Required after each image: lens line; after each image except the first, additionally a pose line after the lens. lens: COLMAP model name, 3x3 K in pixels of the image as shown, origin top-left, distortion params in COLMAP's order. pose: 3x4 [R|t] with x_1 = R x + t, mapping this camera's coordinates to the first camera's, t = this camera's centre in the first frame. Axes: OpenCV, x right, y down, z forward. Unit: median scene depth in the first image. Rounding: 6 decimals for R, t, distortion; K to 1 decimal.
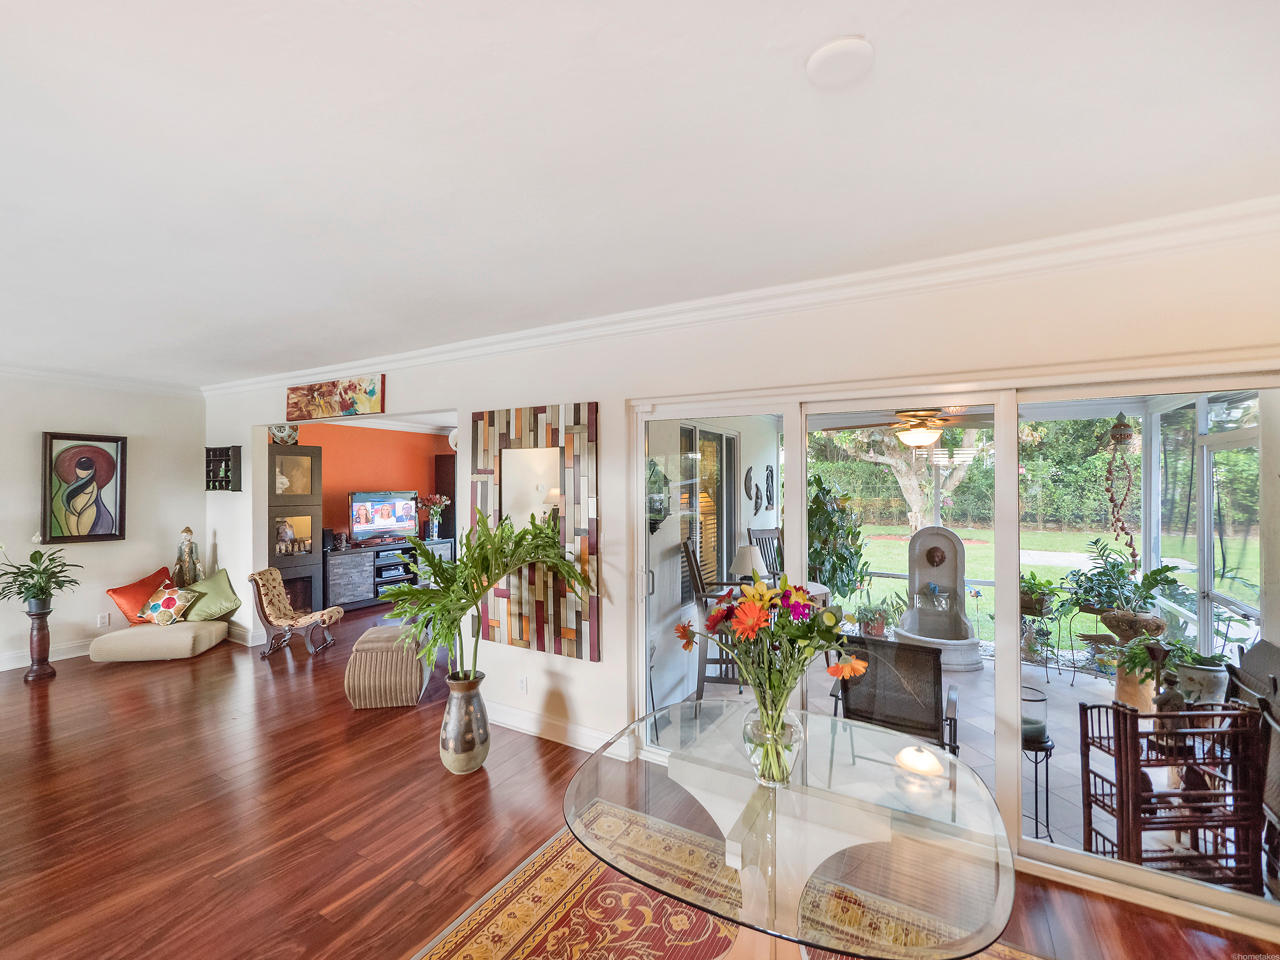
lens RADIAL K [[551.7, 0, 640.0], [0, 551.7, 480.0], [0, 0, 1]] dist [-0.004551, -0.000662]
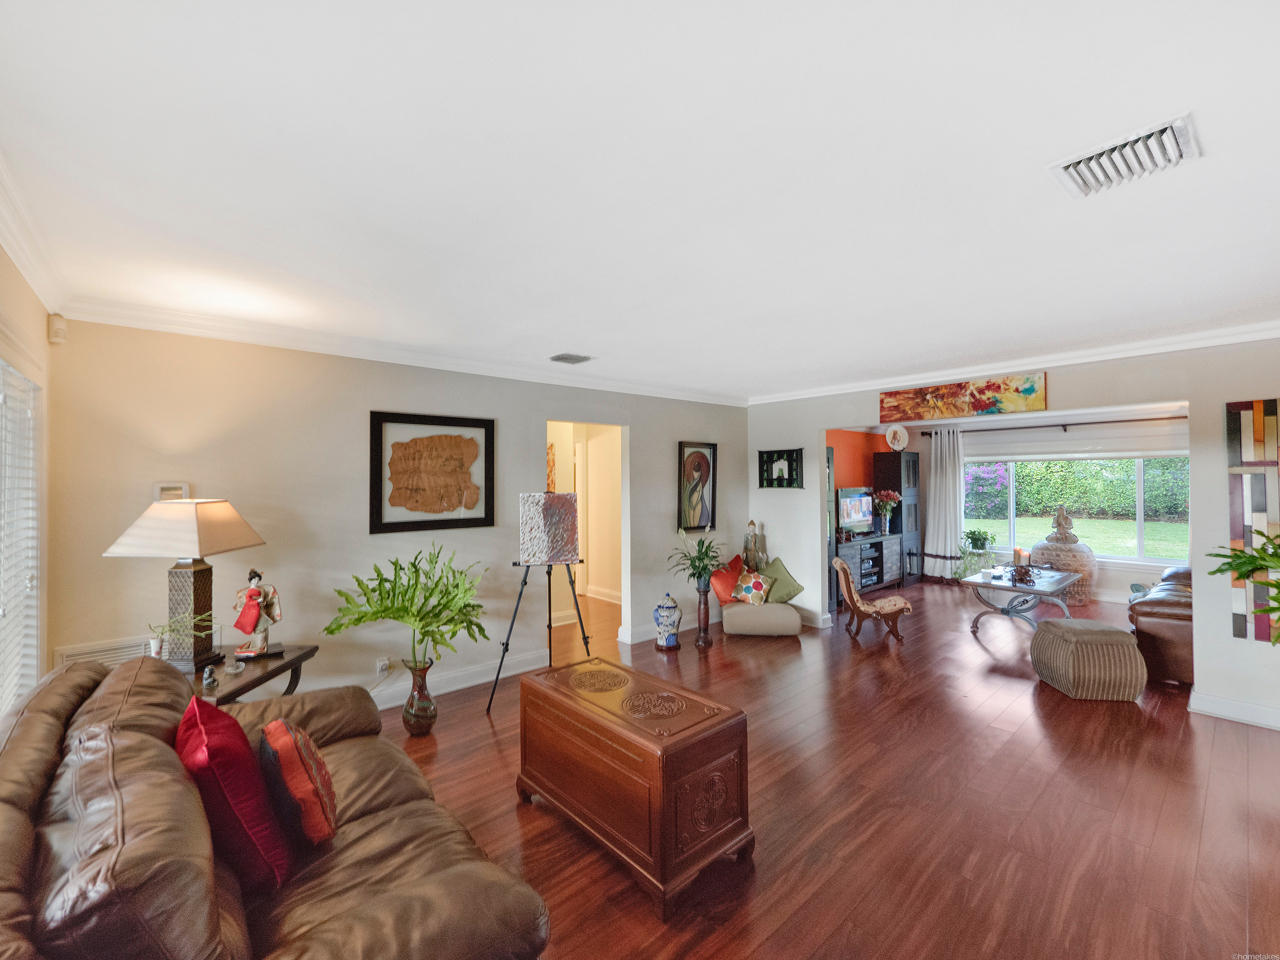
lens RADIAL K [[551.5, 0, 637.0], [0, 551.5, 471.0], [0, 0, 1]] dist [-0.000246, -0.000025]
pose [[0.948495, -0.020656, -0.316117, -0.777440], [0.016995, 0.999753, -0.014334, -0.005272], [0.316335, 0.008223, 0.948612, -0.192112]]
